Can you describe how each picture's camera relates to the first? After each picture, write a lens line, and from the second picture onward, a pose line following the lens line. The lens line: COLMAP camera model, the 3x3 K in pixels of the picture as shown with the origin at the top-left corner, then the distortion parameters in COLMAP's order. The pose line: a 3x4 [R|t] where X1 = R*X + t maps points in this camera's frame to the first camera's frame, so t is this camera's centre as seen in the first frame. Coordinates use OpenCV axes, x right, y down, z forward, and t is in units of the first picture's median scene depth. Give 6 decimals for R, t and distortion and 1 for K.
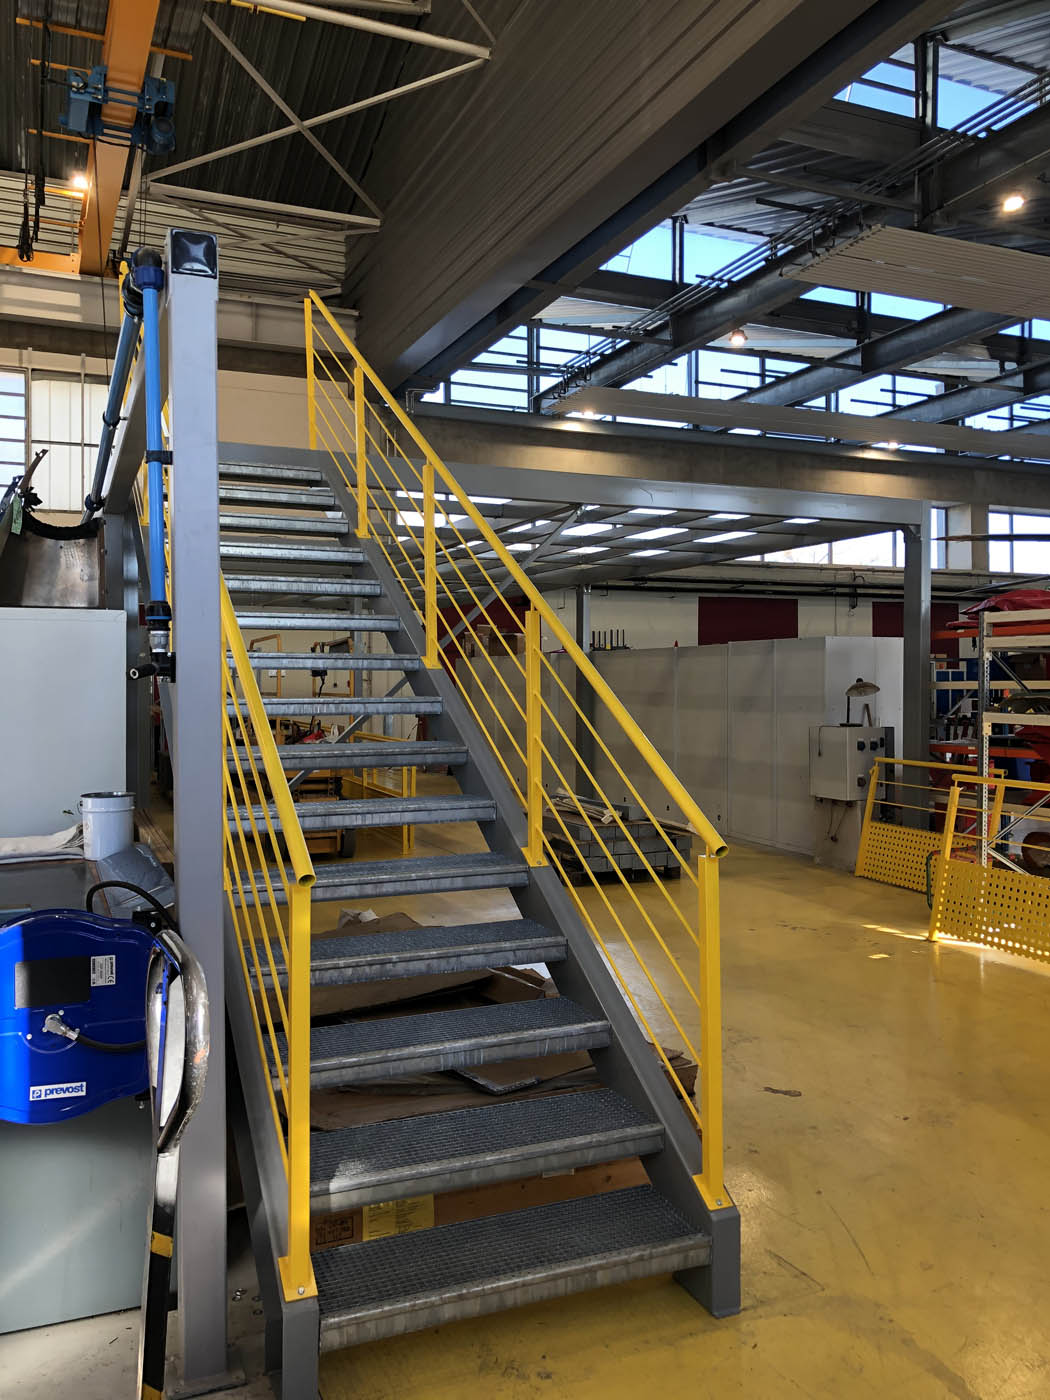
lens RADIAL K [[1137.1, 0, 529.7], [0, 1137.1, 698.2], [0, 0, 1]] dist [0.030011, -0.021221]
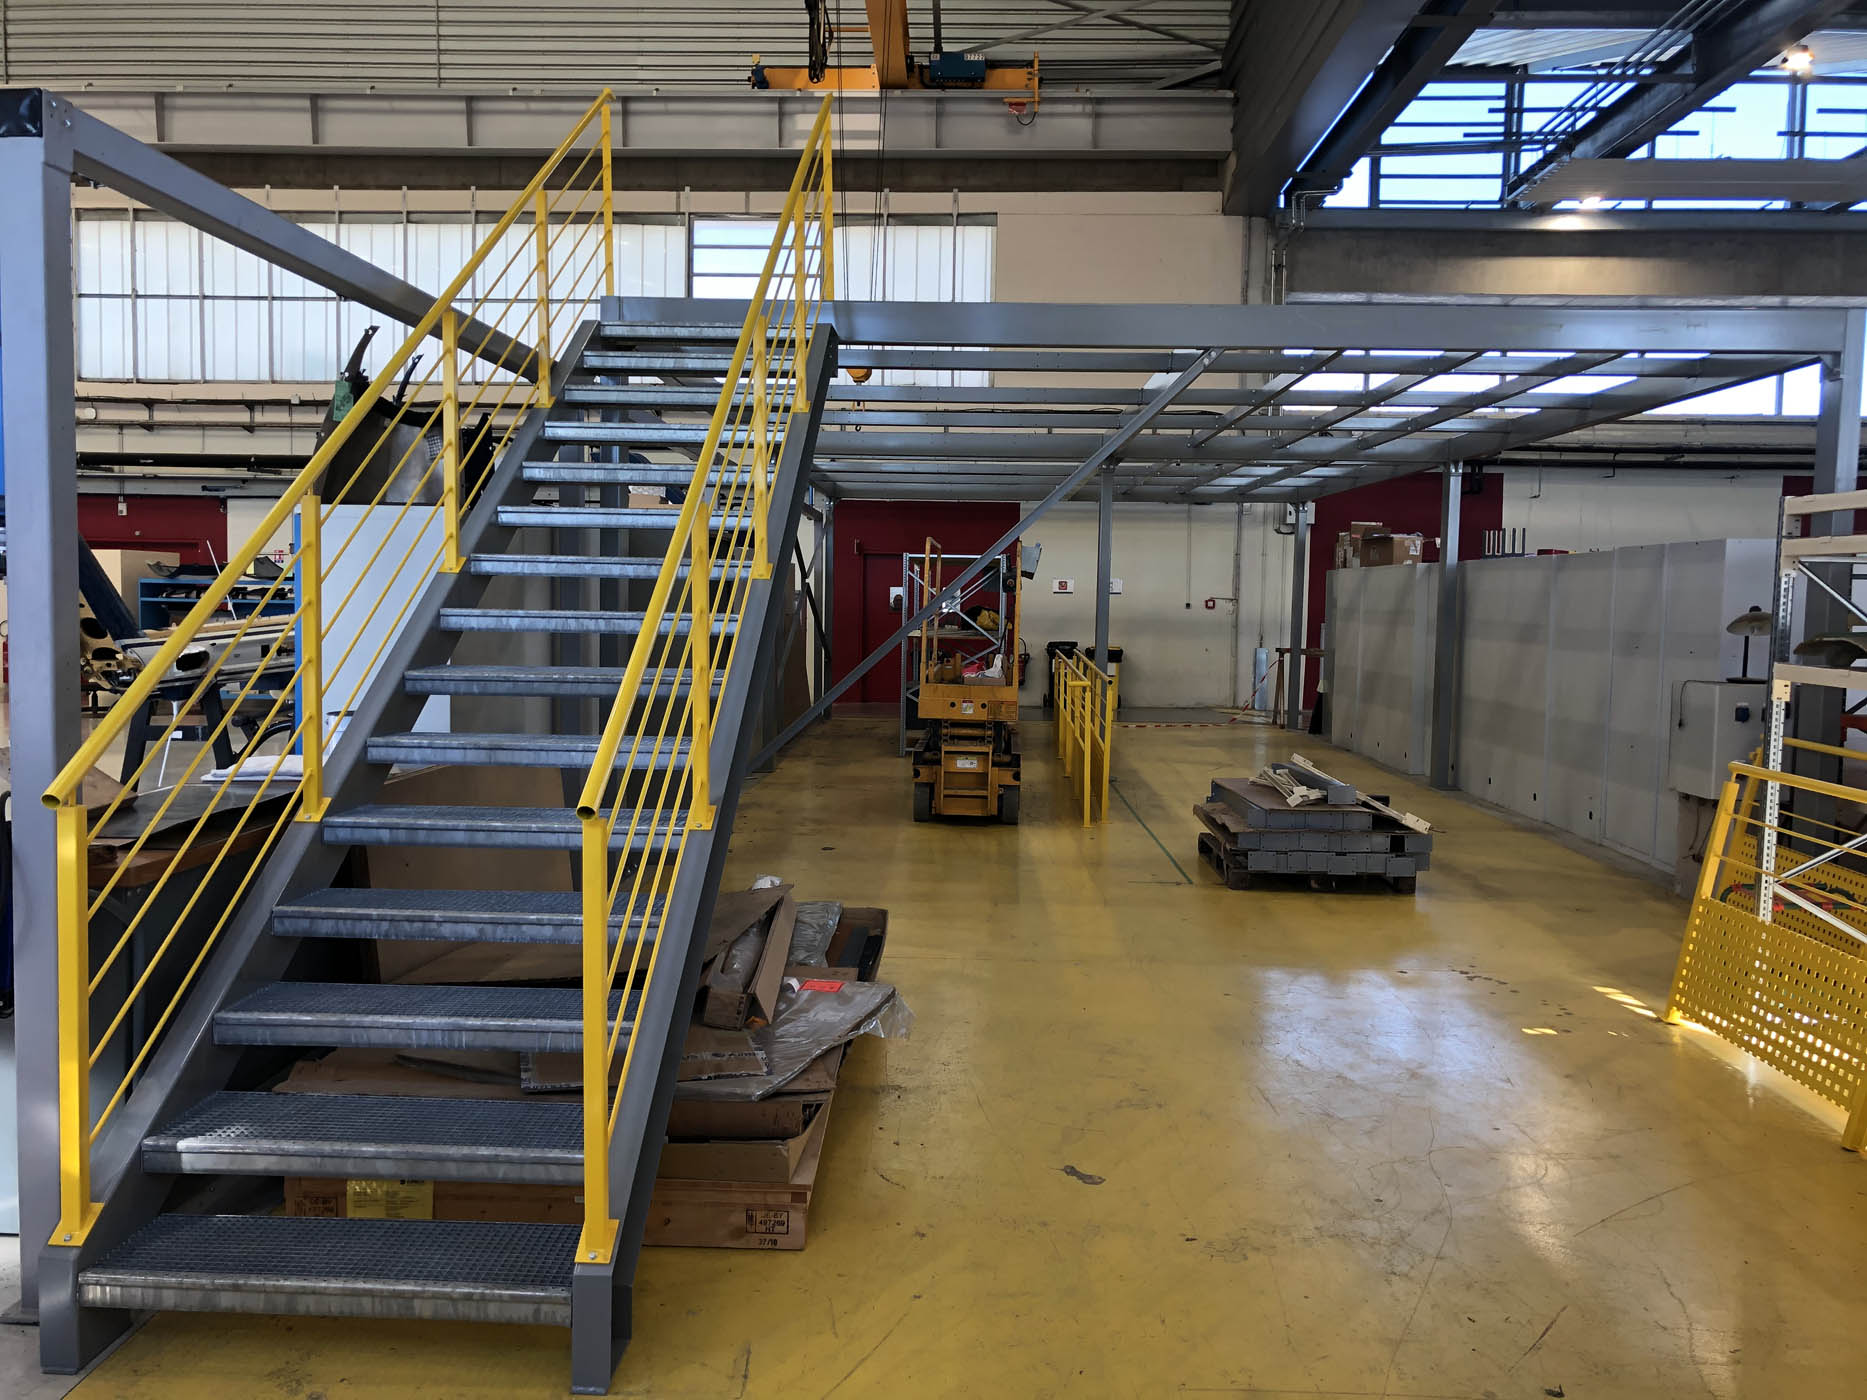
lens RADIAL K [[1516.4, 0, 922.8], [0, 1516.4, 700.8], [0, 0, 1]] dist [0.030011, -0.021221]
pose [[0.901507, 0.047070, -0.430197, 0.118433], [-0.024942, 0.998066, 0.056936, -0.000918], [0.432045, -0.040598, 0.900938, 0.024586]]
